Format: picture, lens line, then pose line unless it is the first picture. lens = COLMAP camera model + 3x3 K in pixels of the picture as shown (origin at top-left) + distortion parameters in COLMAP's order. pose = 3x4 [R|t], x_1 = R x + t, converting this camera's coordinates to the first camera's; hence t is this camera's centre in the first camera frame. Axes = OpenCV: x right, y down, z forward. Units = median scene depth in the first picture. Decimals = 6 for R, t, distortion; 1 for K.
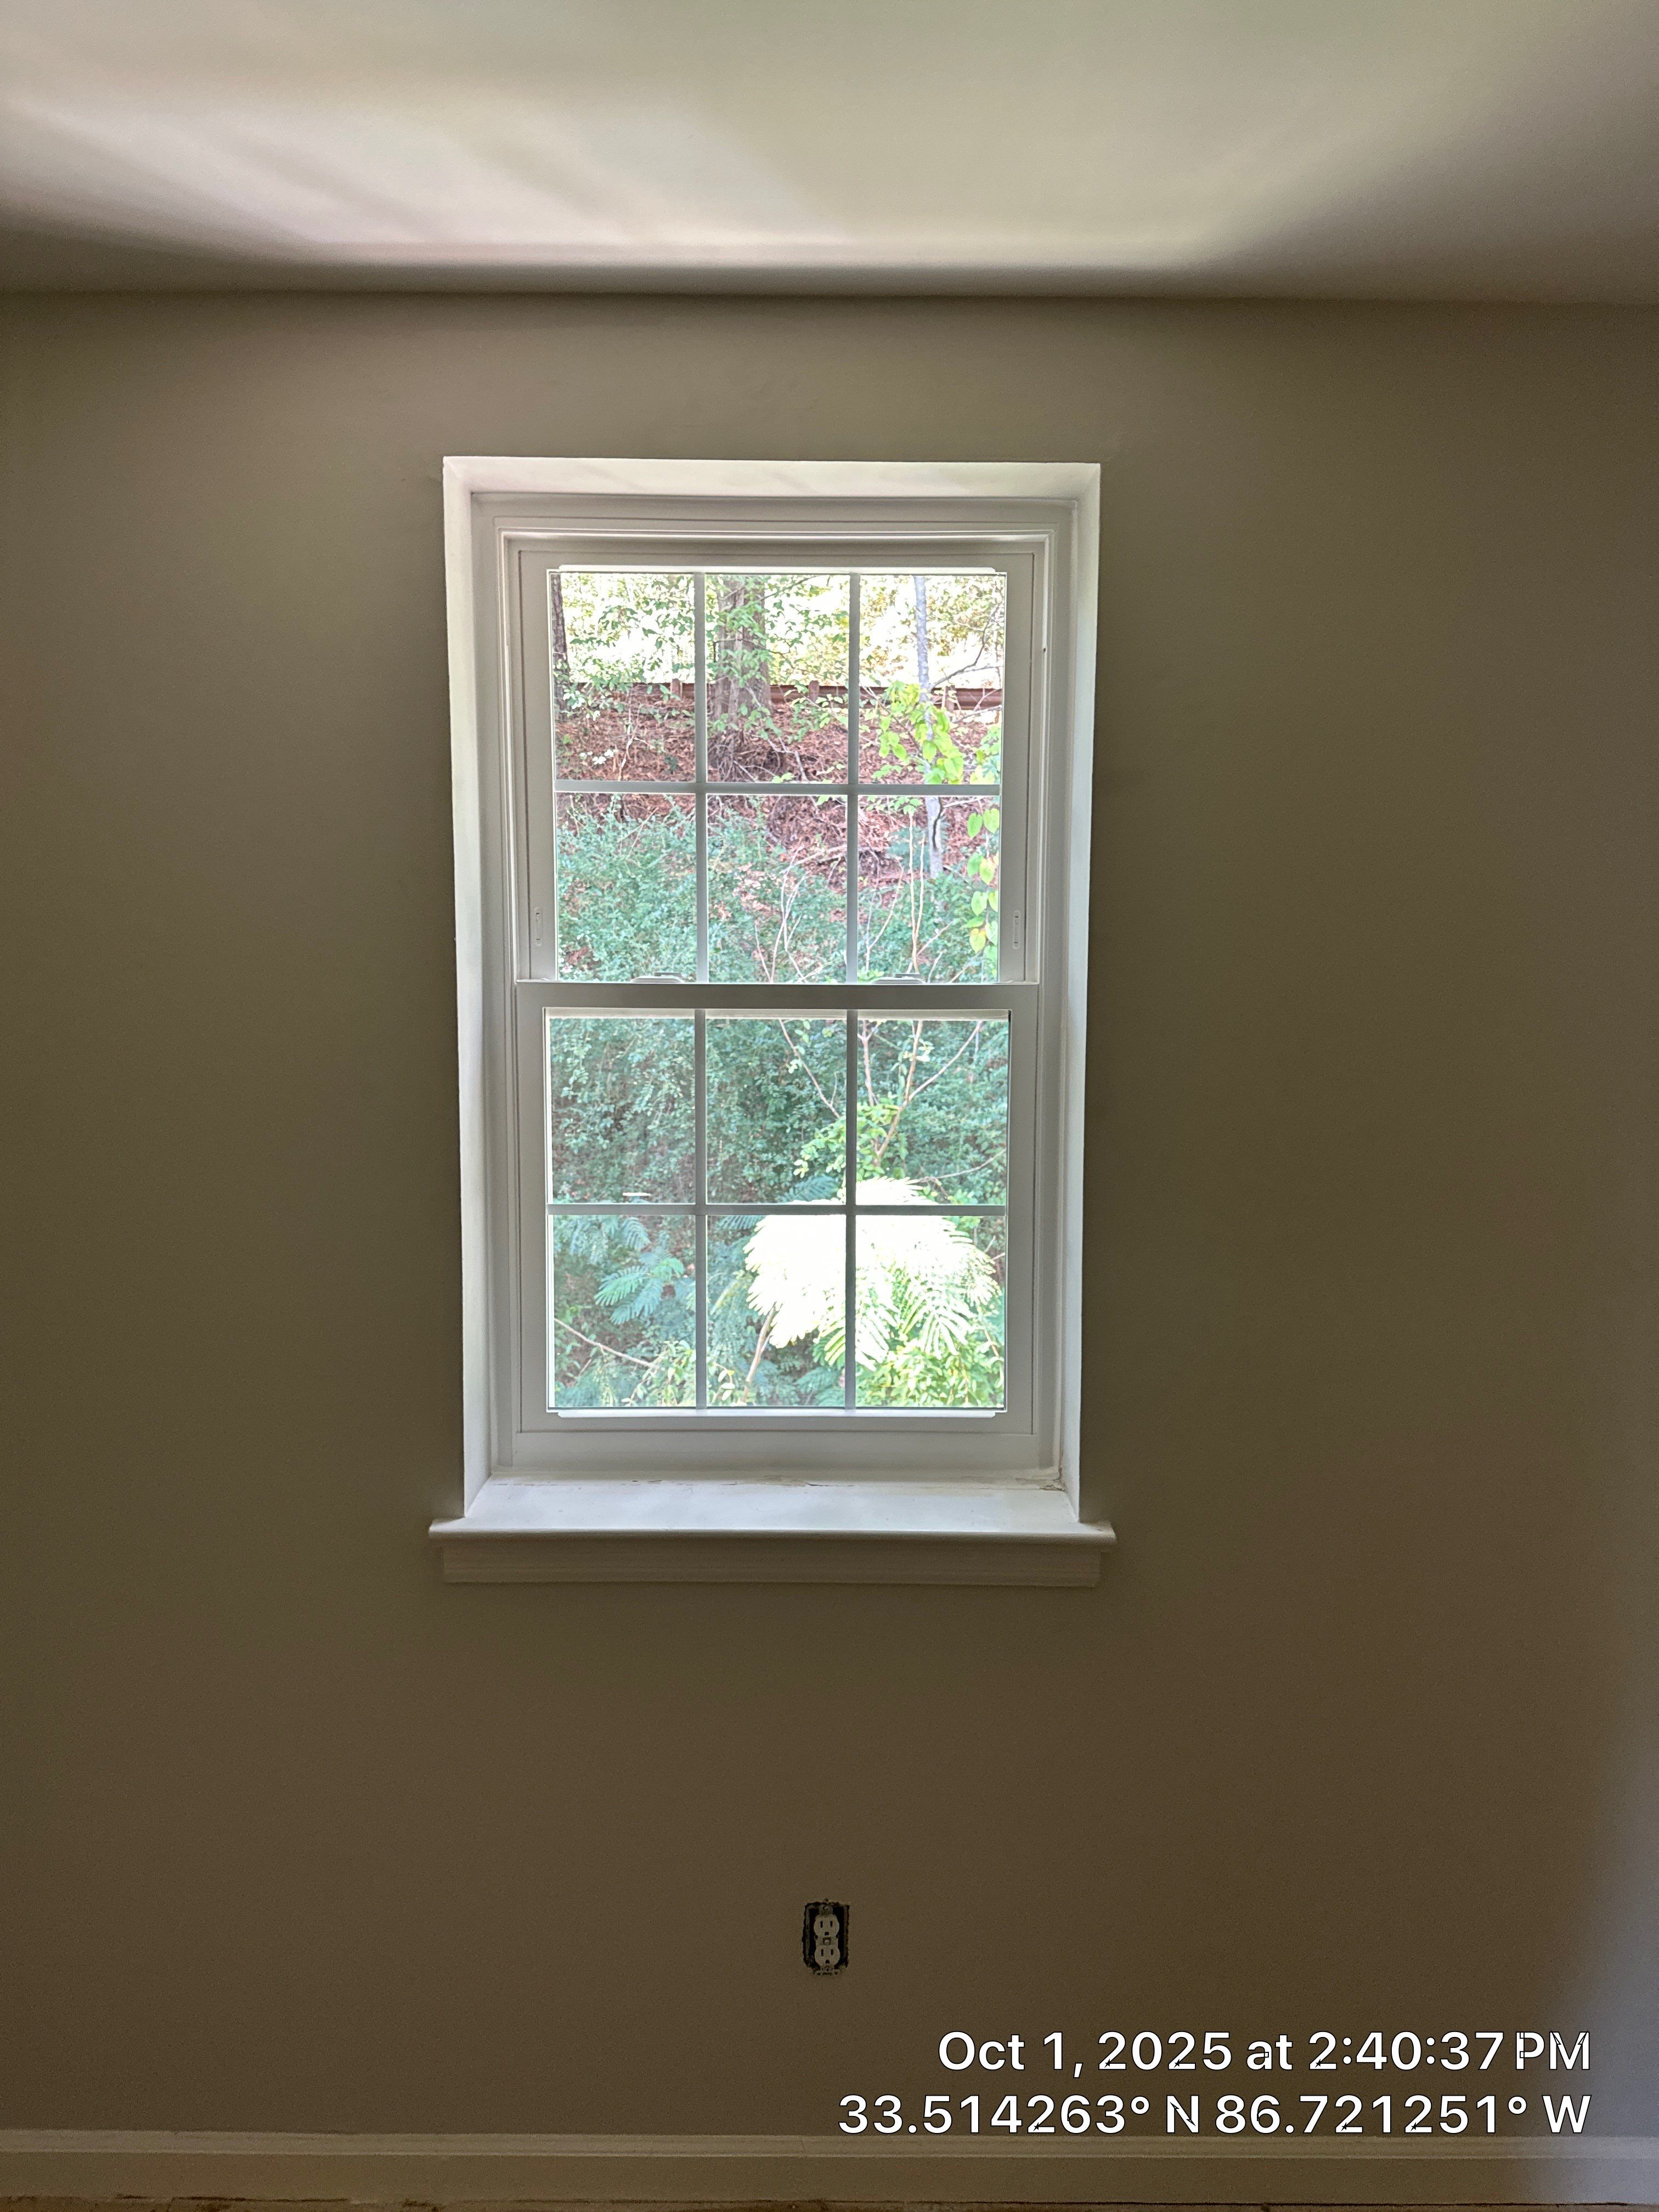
lens RADIAL K [[1626.0, 0, 812.2], [0, 1626.0, 1089.4], [0, 0, 1]] dist [0.042951, -0.031540]
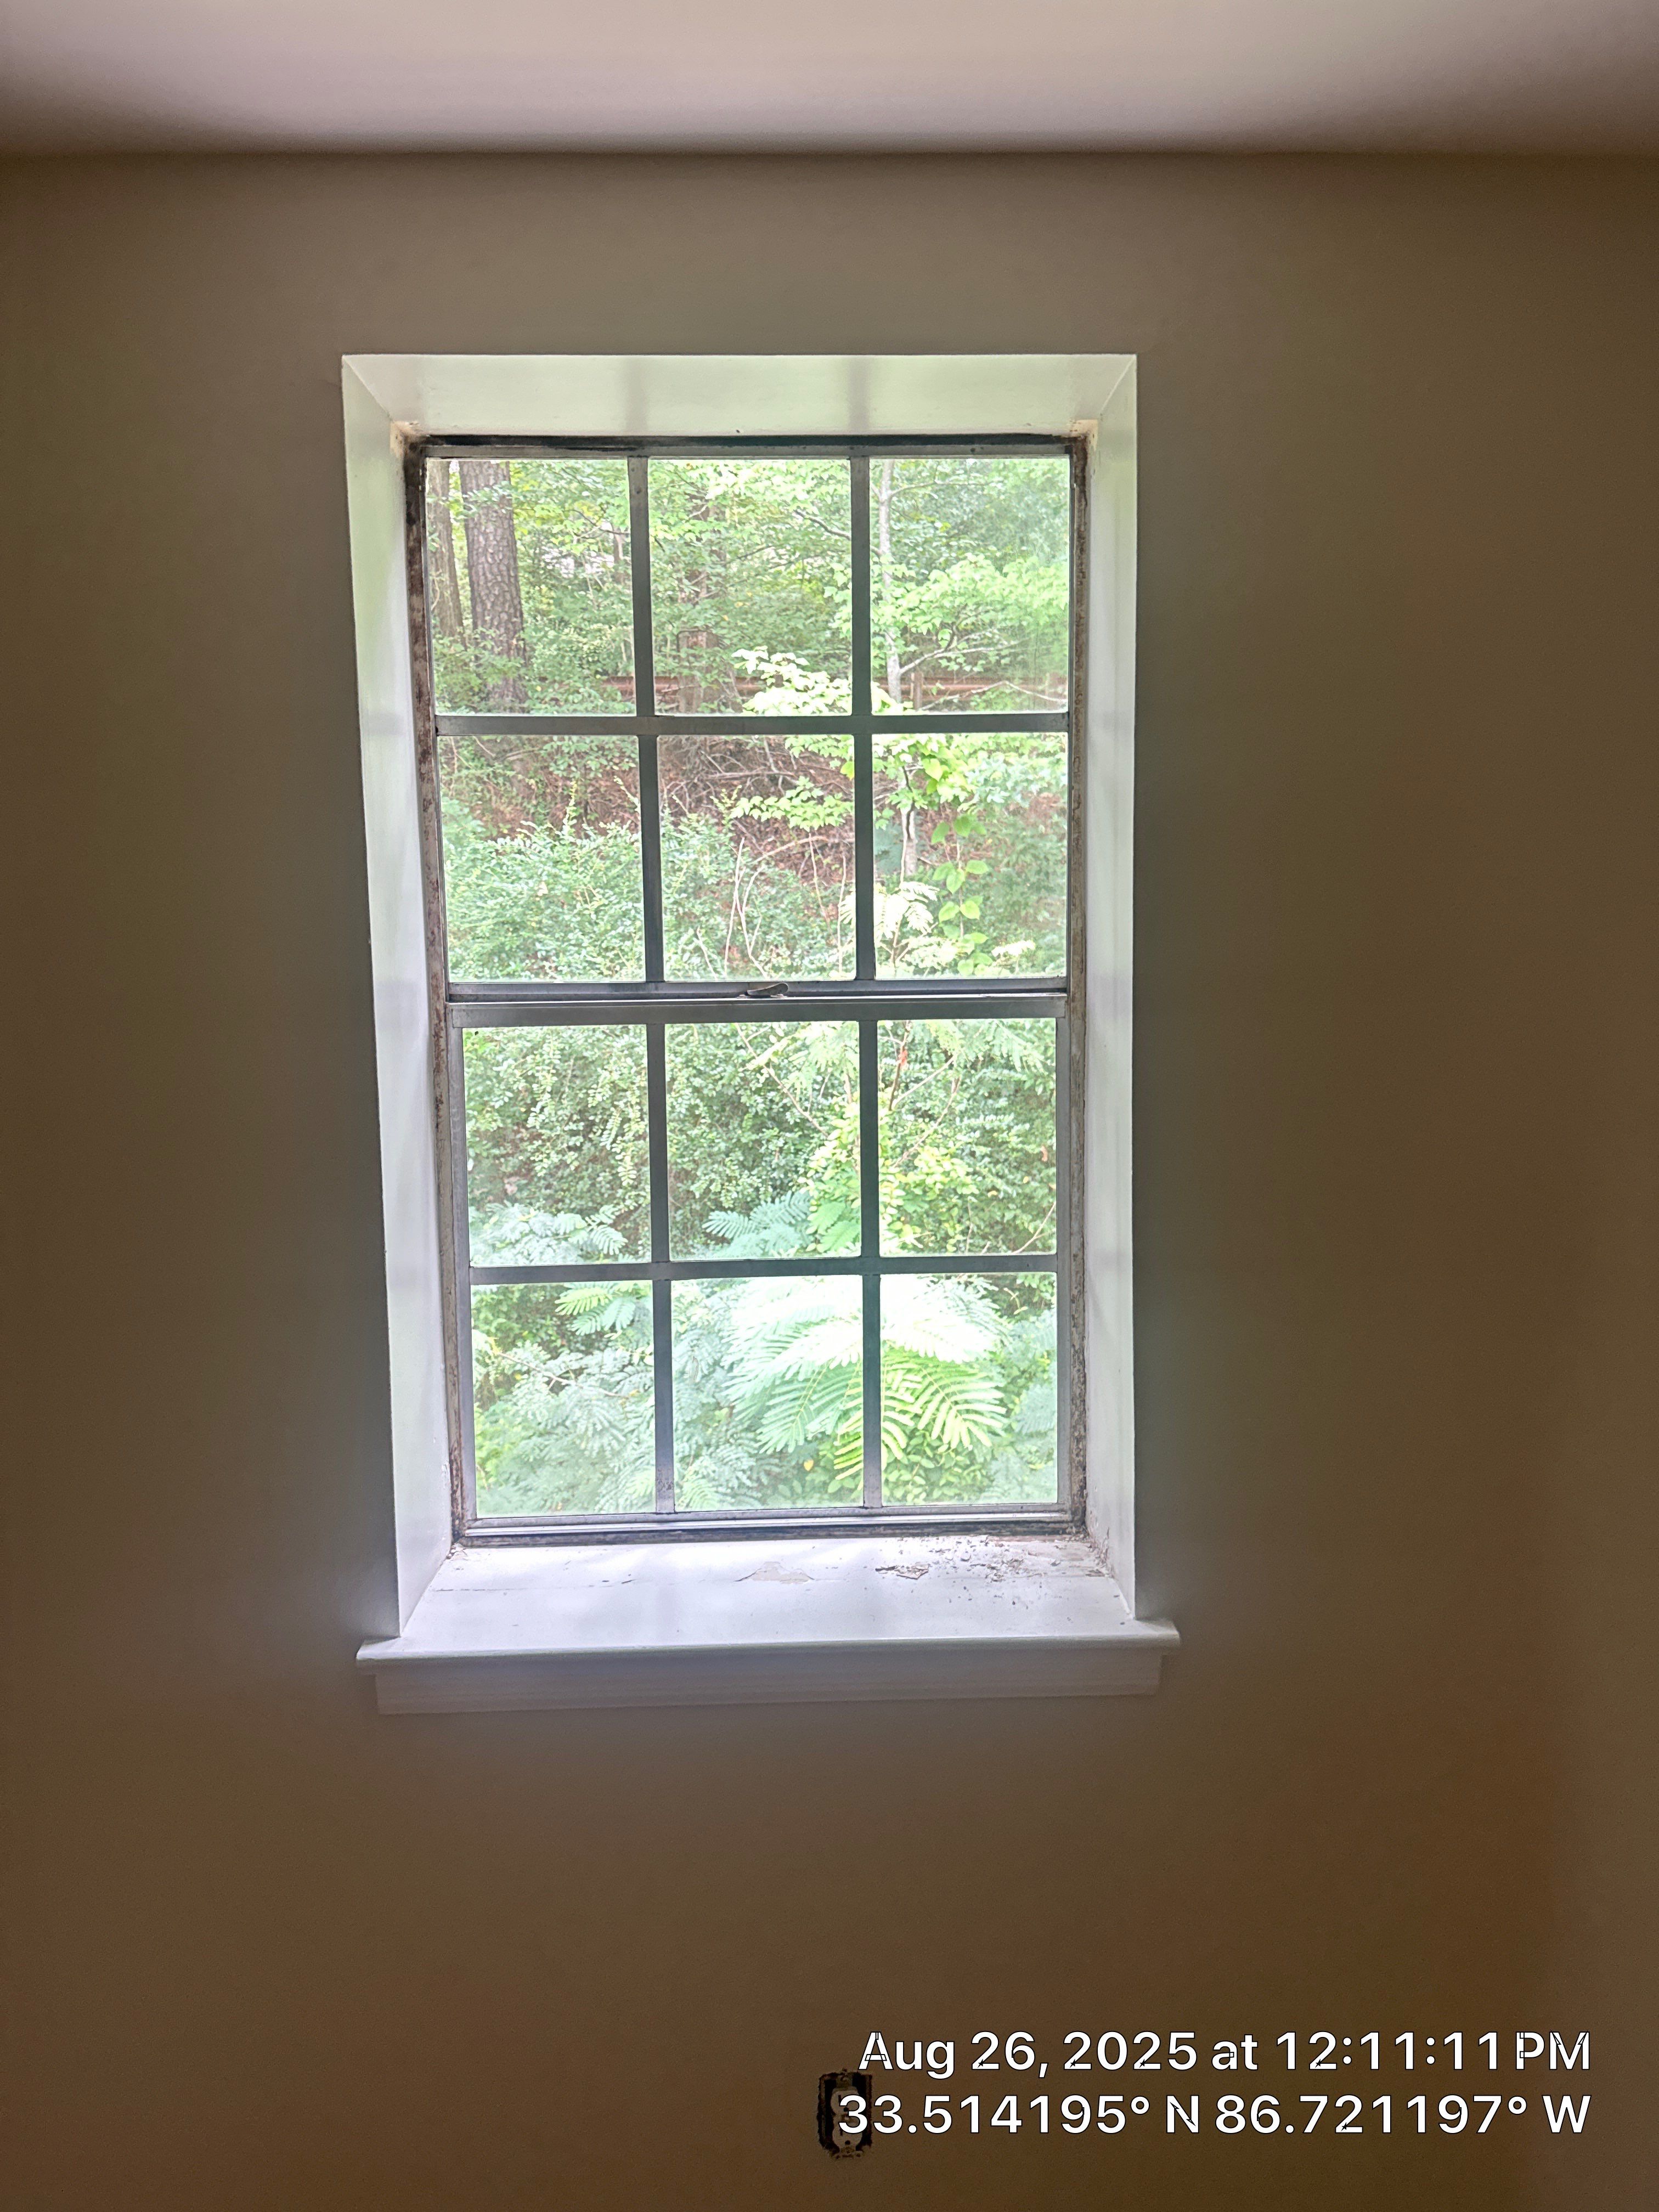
lens RADIAL K [[1569.8, 0, 842.7], [0, 1569.8, 1096.6], [0, 0, 1]] dist [0.007112, -0.007849]
pose [[0.998961, -0.022827, 0.039448, -0.013263], [0.022802, 0.999739, 0.001085, -0.009316], [-0.039463, -0.000184, 0.999221, 0.195281]]
